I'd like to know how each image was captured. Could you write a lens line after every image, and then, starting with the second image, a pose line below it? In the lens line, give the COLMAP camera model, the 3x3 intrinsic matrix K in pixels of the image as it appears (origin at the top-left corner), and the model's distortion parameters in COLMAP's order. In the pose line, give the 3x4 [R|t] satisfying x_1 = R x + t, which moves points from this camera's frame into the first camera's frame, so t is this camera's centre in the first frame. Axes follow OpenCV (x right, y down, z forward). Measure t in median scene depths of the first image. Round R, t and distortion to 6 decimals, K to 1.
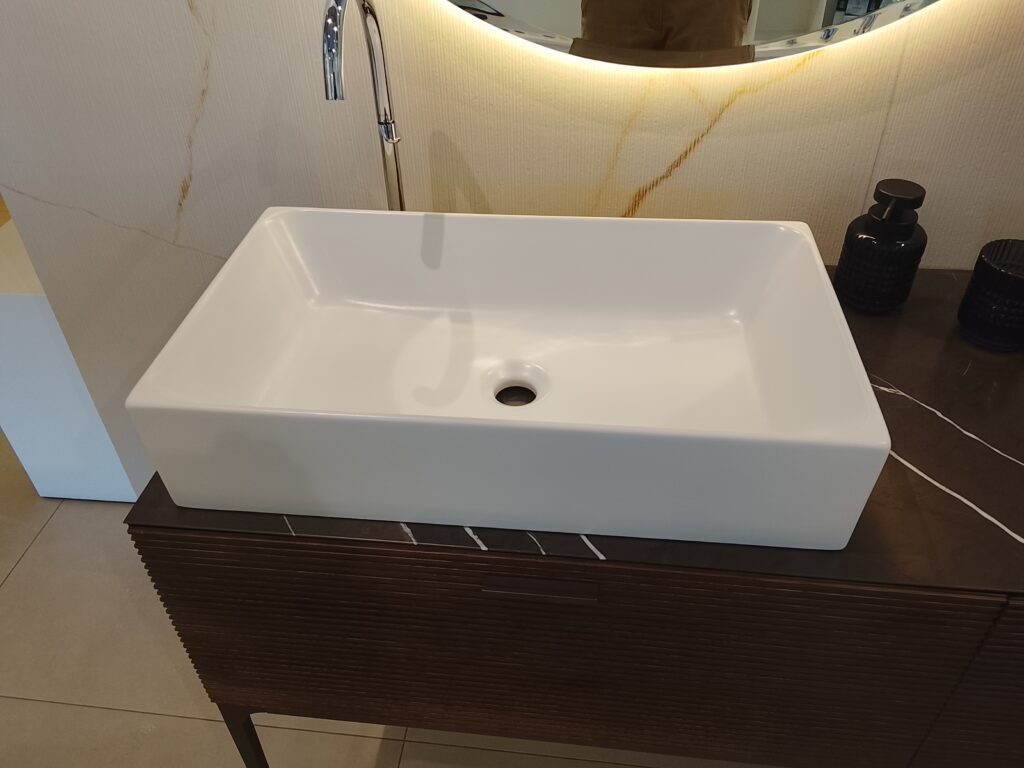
lens RADIAL K [[800.1, 0, 513.3], [0, 800.1, 385.7], [0, 0, 1]] dist [0.037408, -0.022508]
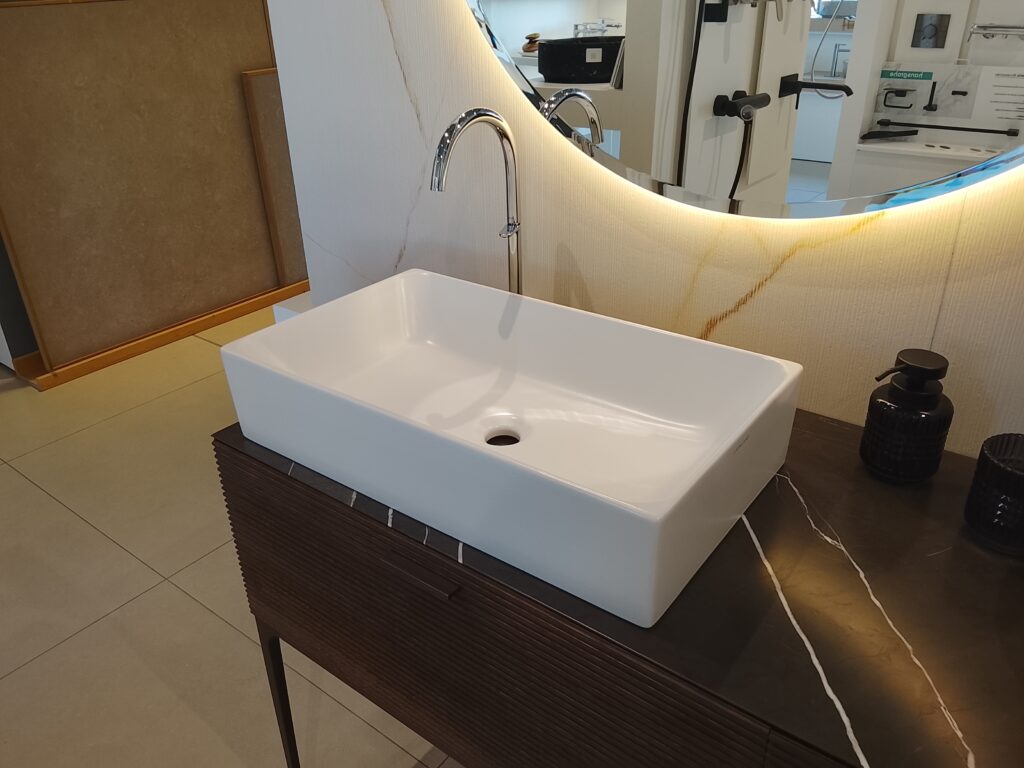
lens RADIAL K [[800.1, 0, 511.0], [0, 800.1, 382.6], [0, 0, 1]] dist [0.037408, -0.022508]
pose [[0.856995, 0.238561, -0.456780, 0.479184], [-0.321598, 0.940188, -0.112342, 0.053801], [0.402659, 0.243176, 0.882457, -0.064721]]
